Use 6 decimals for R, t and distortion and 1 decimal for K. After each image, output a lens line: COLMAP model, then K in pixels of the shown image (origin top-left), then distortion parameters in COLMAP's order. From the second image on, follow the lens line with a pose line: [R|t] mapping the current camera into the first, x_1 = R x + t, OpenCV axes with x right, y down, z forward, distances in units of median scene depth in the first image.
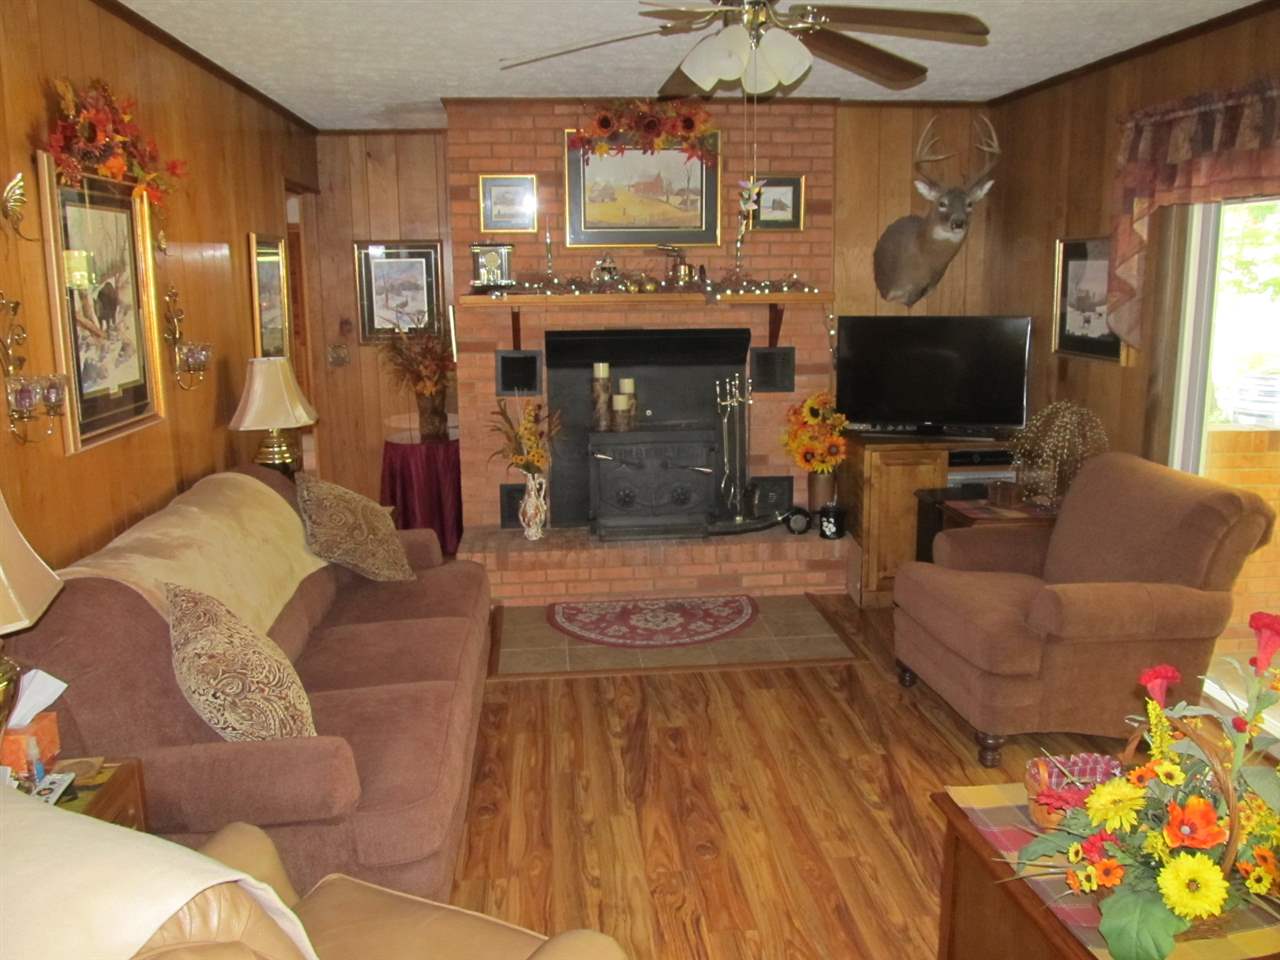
lens RADIAL K [[1064.3, 0, 640.0], [0, 1064.3, 480.0], [0, 0, 1]] dist [-0.069920, 0.055356]
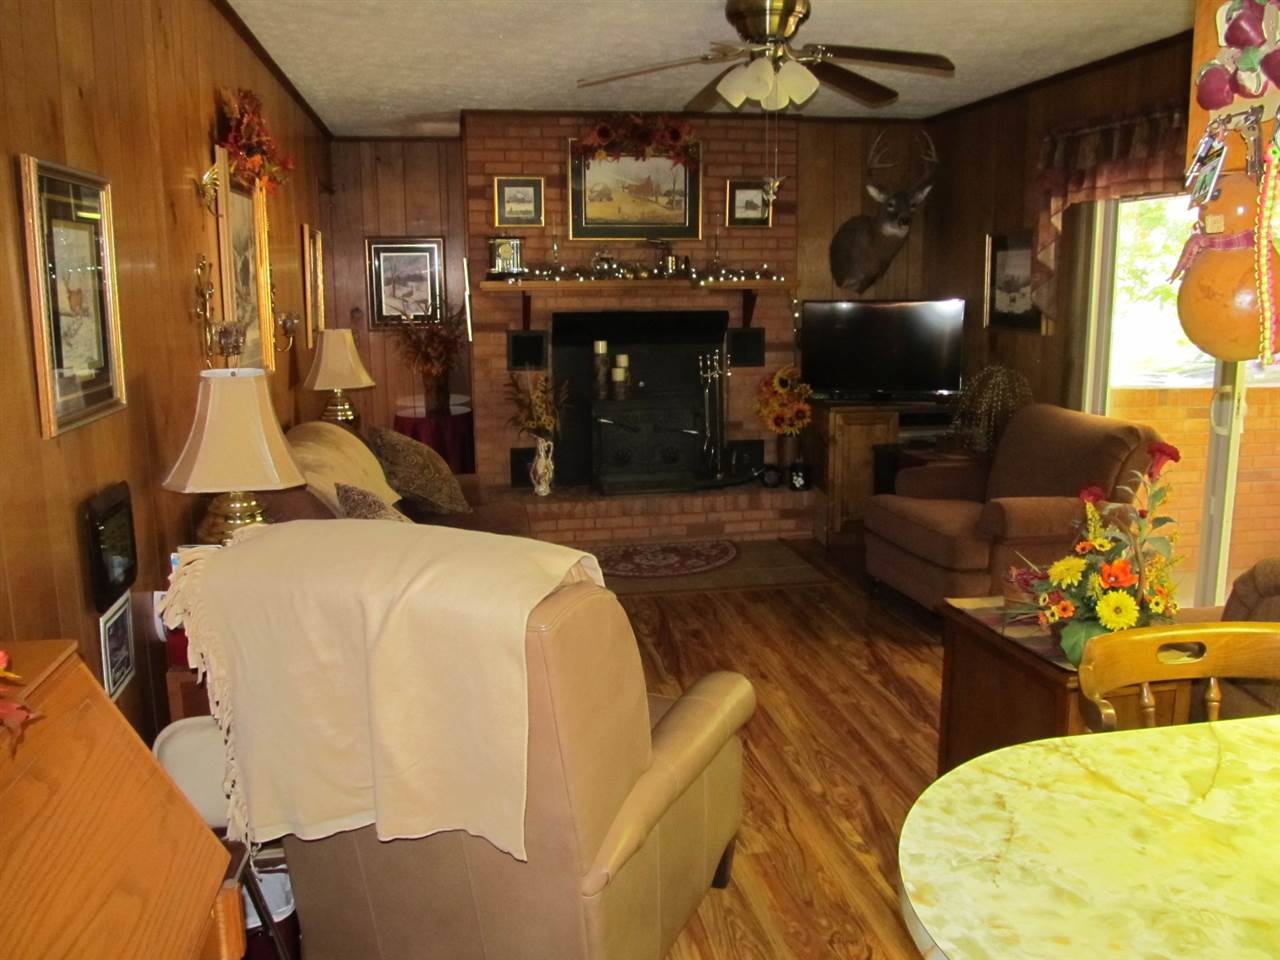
lens RADIAL K [[1064.3, 0, 640.0], [0, 1064.3, 480.0], [0, 0, 1]] dist [-0.069920, 0.055356]
pose [[0.996664, -0.012865, 0.080597, -0.092683], [0.013861, 0.999834, -0.011815, 0.057352], [-0.080431, 0.012893, 0.996677, -0.155427]]
